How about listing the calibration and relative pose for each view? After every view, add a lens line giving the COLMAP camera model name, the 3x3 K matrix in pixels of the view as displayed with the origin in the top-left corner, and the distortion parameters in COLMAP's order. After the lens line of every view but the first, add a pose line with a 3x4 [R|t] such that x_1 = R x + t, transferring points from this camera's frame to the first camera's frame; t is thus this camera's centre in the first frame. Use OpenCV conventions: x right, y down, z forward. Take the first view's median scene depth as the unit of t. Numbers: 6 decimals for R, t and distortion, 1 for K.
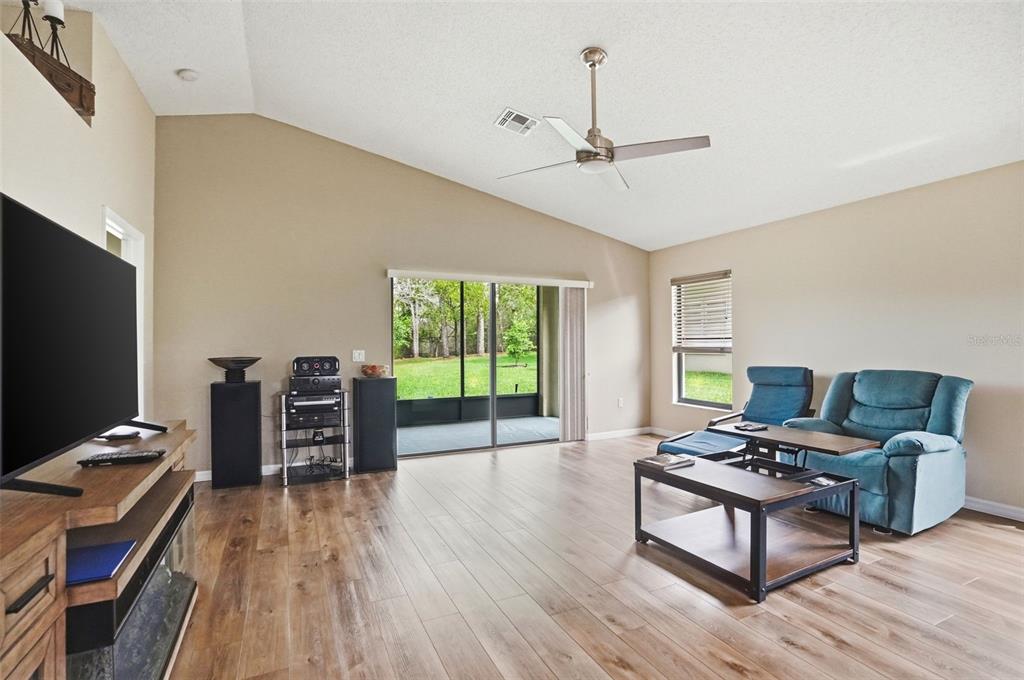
lens RADIAL K [[484.9, 0, 513.3], [0, 484.9, 341.1], [0, 0, 1]] dist [-0.082473, 0.030698]
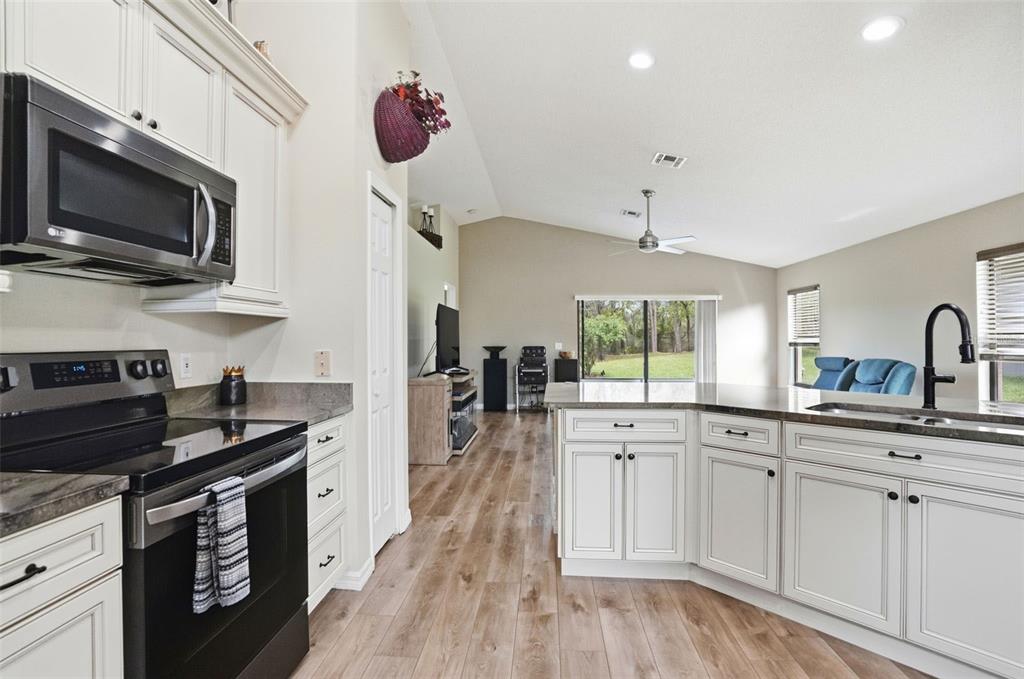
lens RADIAL K [[488.4, 0, 512.0], [0, 488.4, 342.6], [0, 0, 1]] dist [-0.047054, 0.025423]
pose [[0.869221, 0.007203, -0.494370, 0.448665], [-0.000912, 0.999916, 0.012965, -0.005606], [0.494422, -0.010818, 0.869155, -0.684095]]
